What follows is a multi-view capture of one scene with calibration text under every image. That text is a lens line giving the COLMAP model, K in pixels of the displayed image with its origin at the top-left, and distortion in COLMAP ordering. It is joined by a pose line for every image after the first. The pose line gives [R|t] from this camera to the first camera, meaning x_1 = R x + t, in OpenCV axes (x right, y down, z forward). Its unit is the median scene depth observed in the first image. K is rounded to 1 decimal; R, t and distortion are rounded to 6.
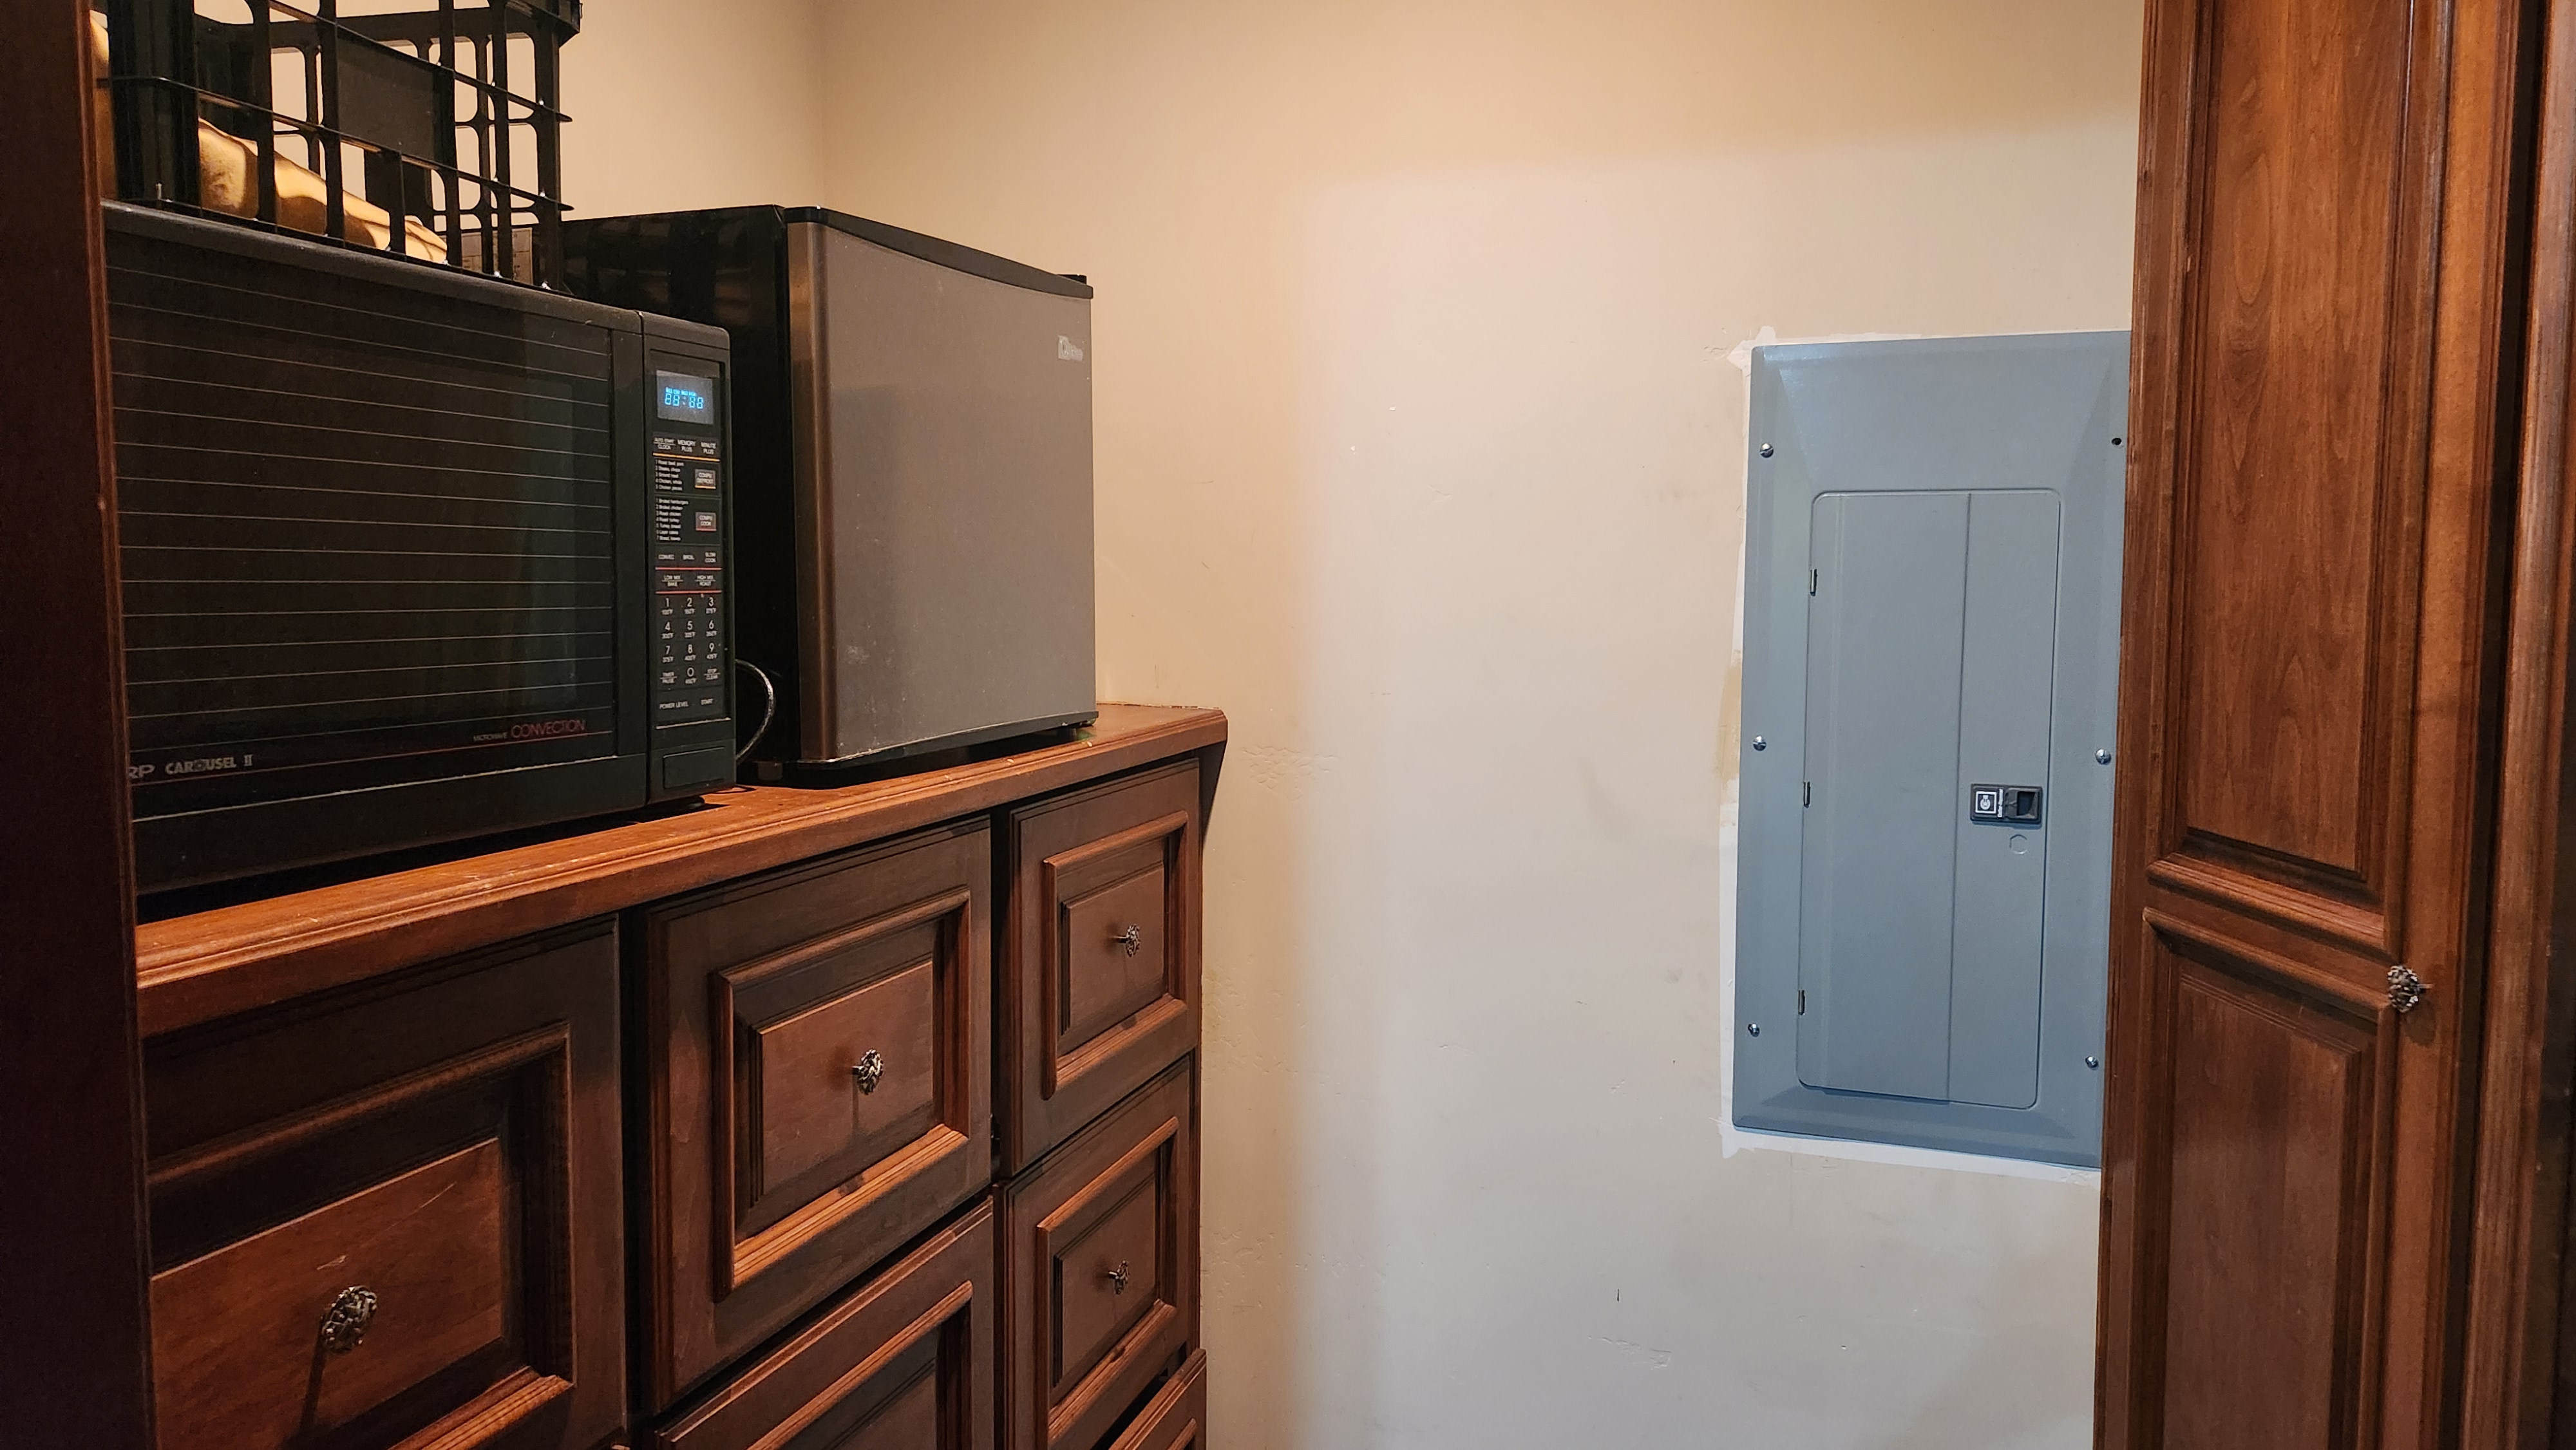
lens RADIAL K [[1698.8, 0, 1287.6], [0, 1698.8, 718.2], [0, 0, 1]] dist [0.073796, -0.059084]
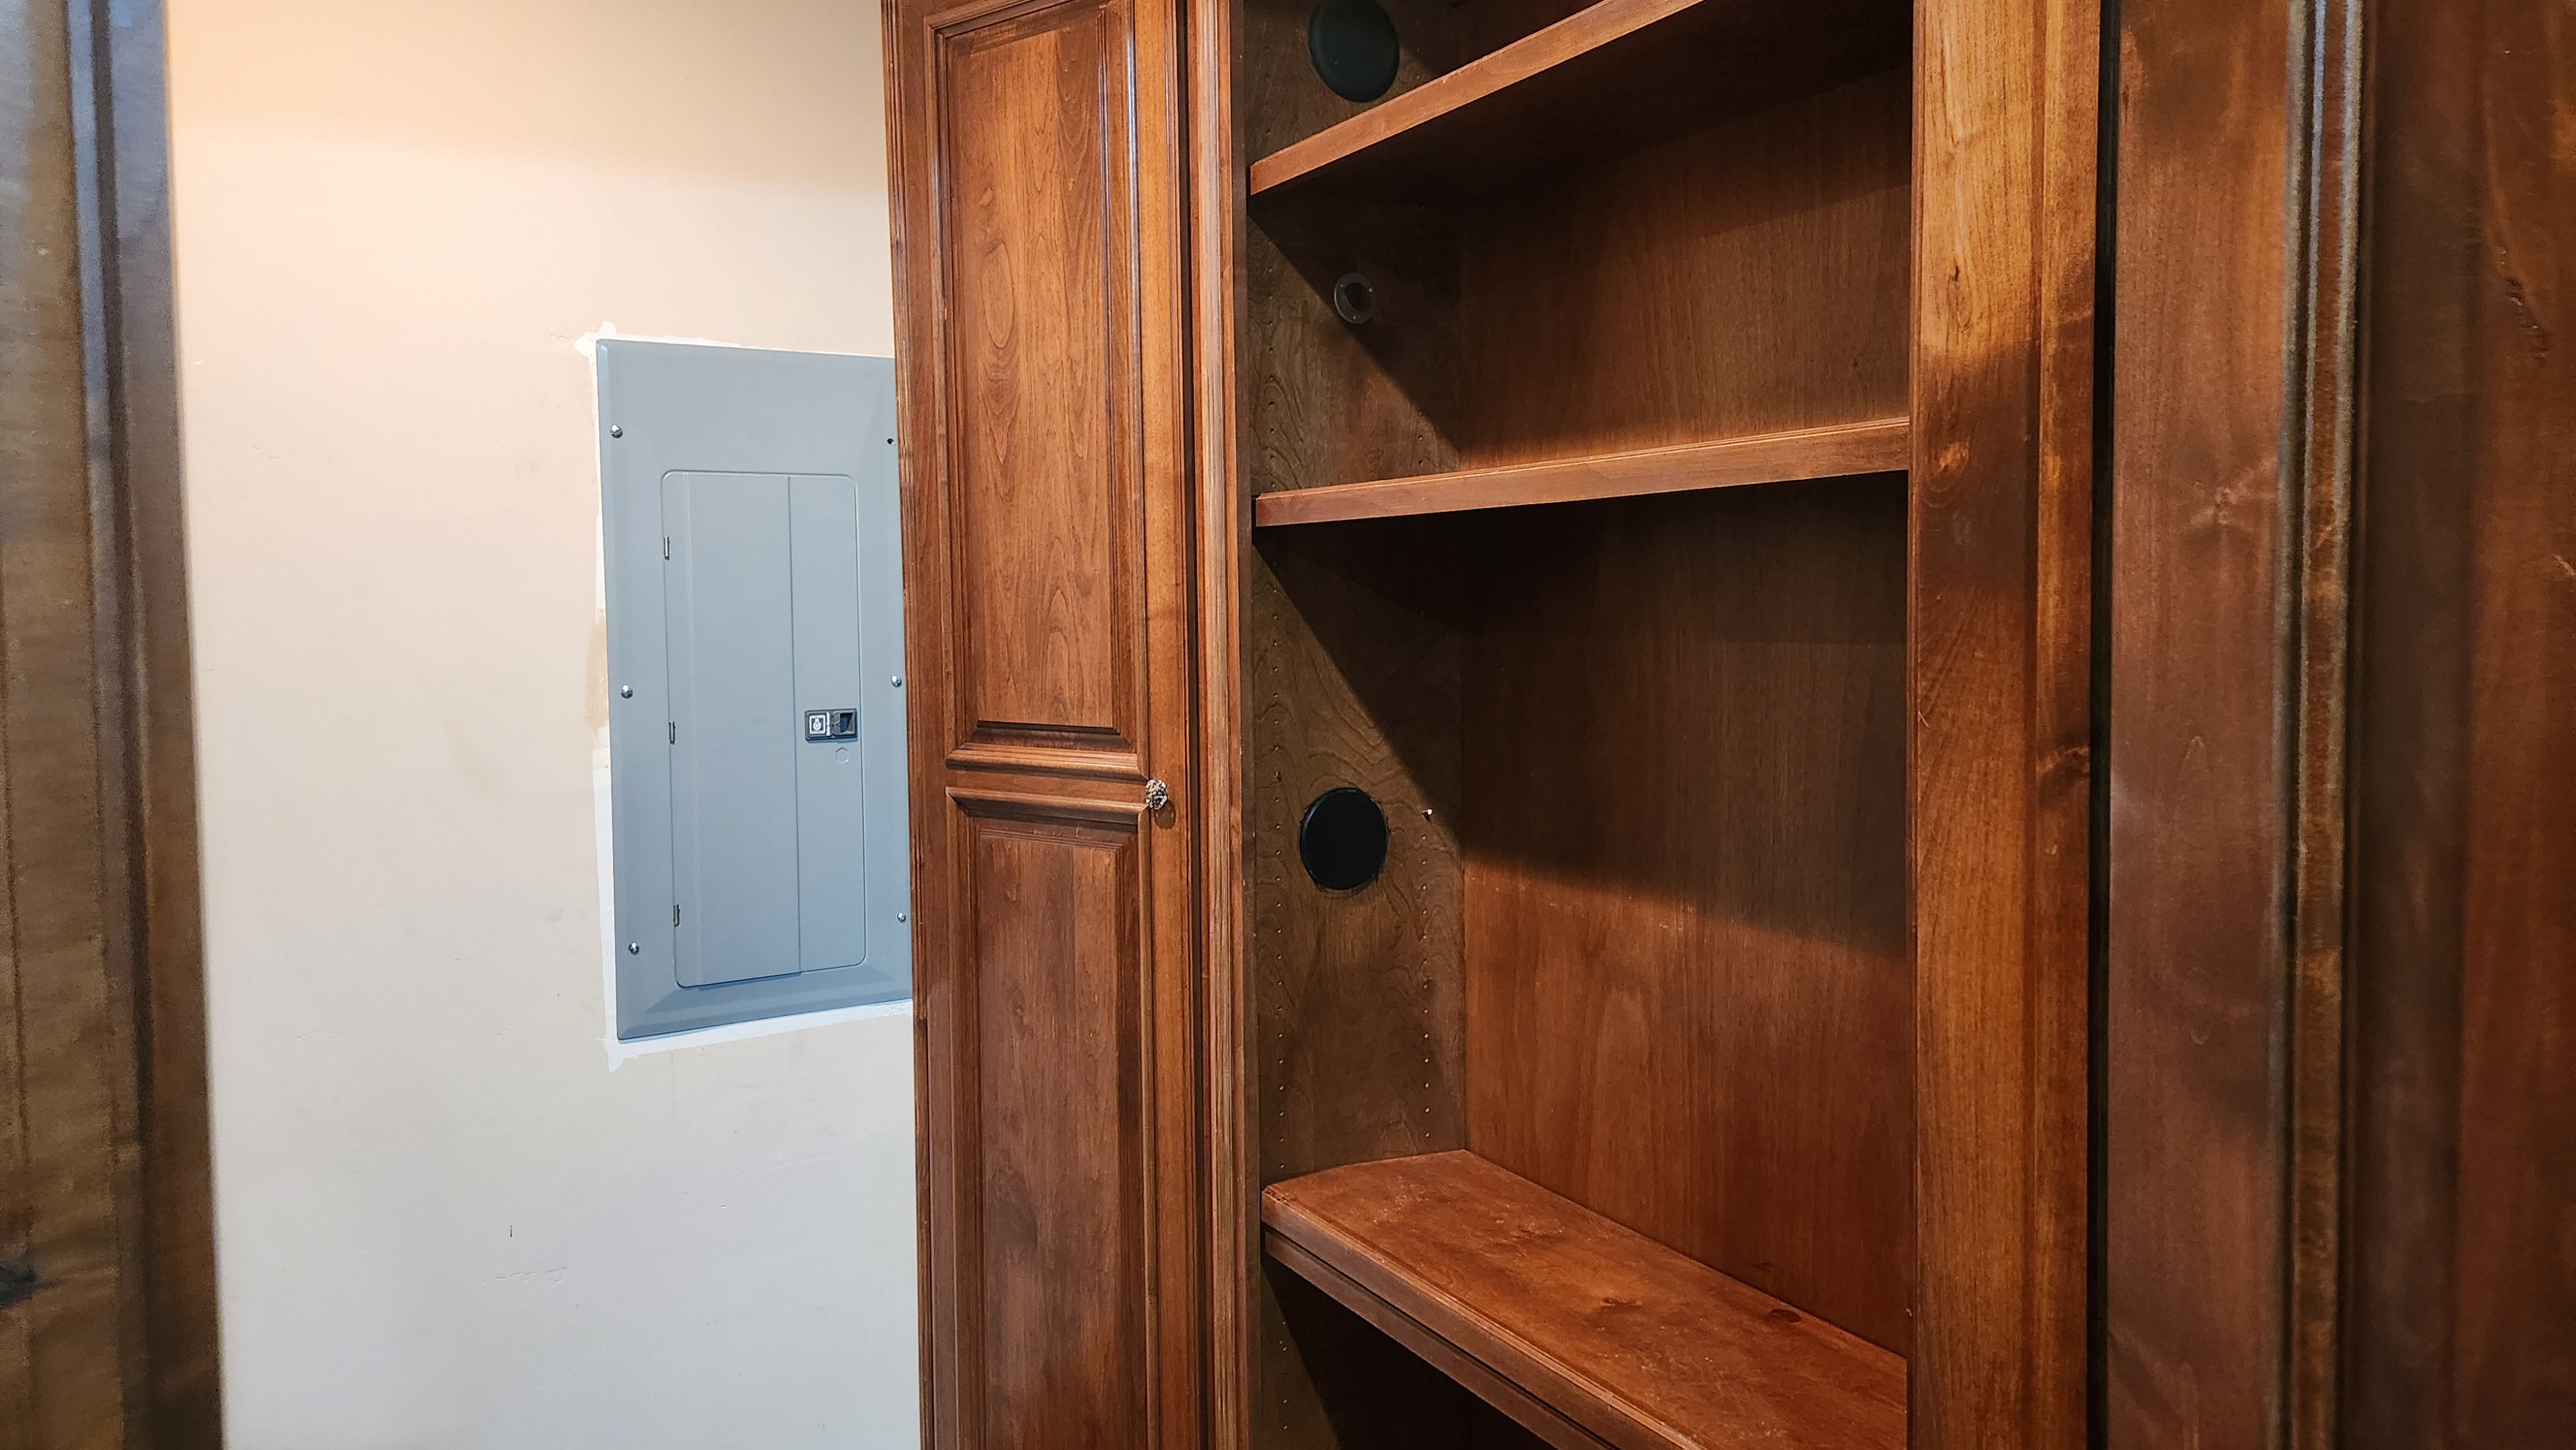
lens RADIAL K [[1698.8, 0, 1266.3], [0, 1698.8, 702.6], [0, 0, 1]] dist [0.073796, -0.059084]
pose [[0.651690, -0.063565, 0.755817, -0.378774], [0.081776, 0.996562, 0.013302, 0.051464], [-0.754064, 0.053139, 0.654648, -0.071658]]
